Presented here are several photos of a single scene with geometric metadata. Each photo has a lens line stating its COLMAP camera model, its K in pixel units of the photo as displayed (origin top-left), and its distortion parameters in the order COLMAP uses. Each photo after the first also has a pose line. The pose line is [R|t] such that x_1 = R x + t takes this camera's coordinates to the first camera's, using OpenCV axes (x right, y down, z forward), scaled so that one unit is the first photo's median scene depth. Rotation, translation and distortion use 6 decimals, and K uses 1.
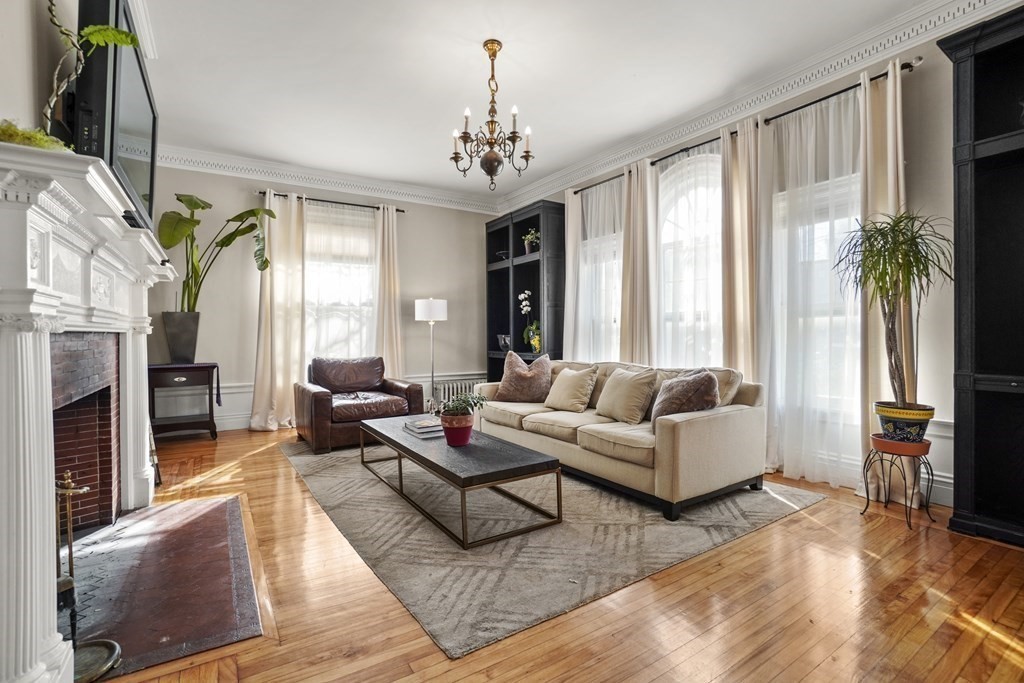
lens RADIAL K [[452.7, 0, 507.0], [0, 452.7, 336.4], [0, 0, 1]] dist [-0.049370, 0.021503]
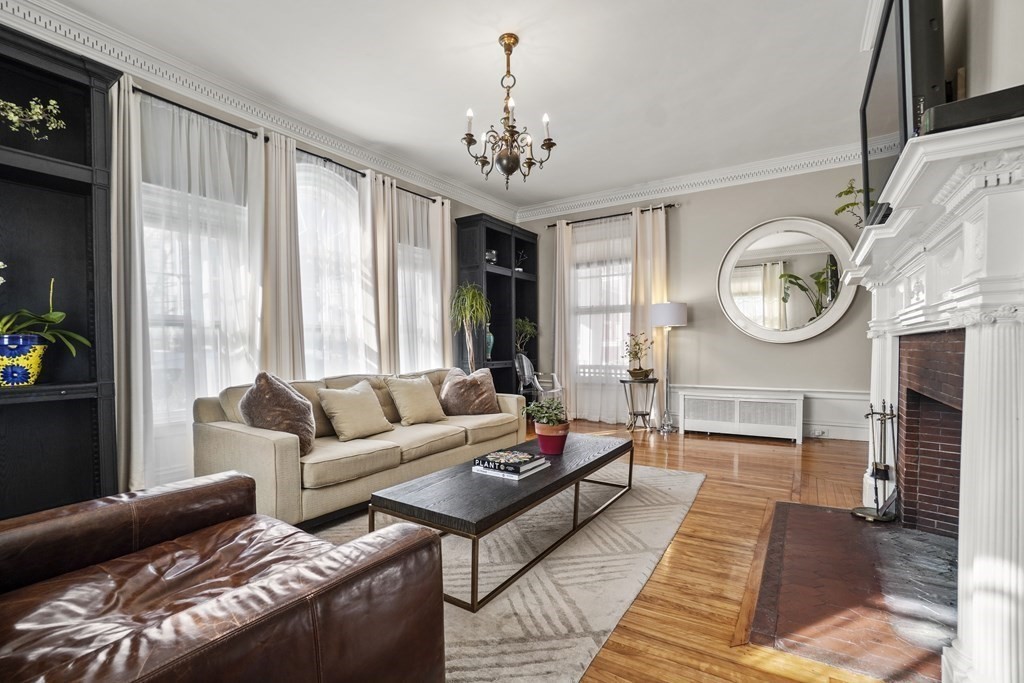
lens RADIAL K [[452.7, 0, 507.0], [0, 452.7, 336.4], [0, 0, 1]] dist [-0.049370, 0.021503]
pose [[-0.372271, 0.023291, 0.927832, -0.816025], [0.005898, 0.999724, -0.022729, 0.006372], [-0.928105, -0.002989, -0.372305, 1.205624]]
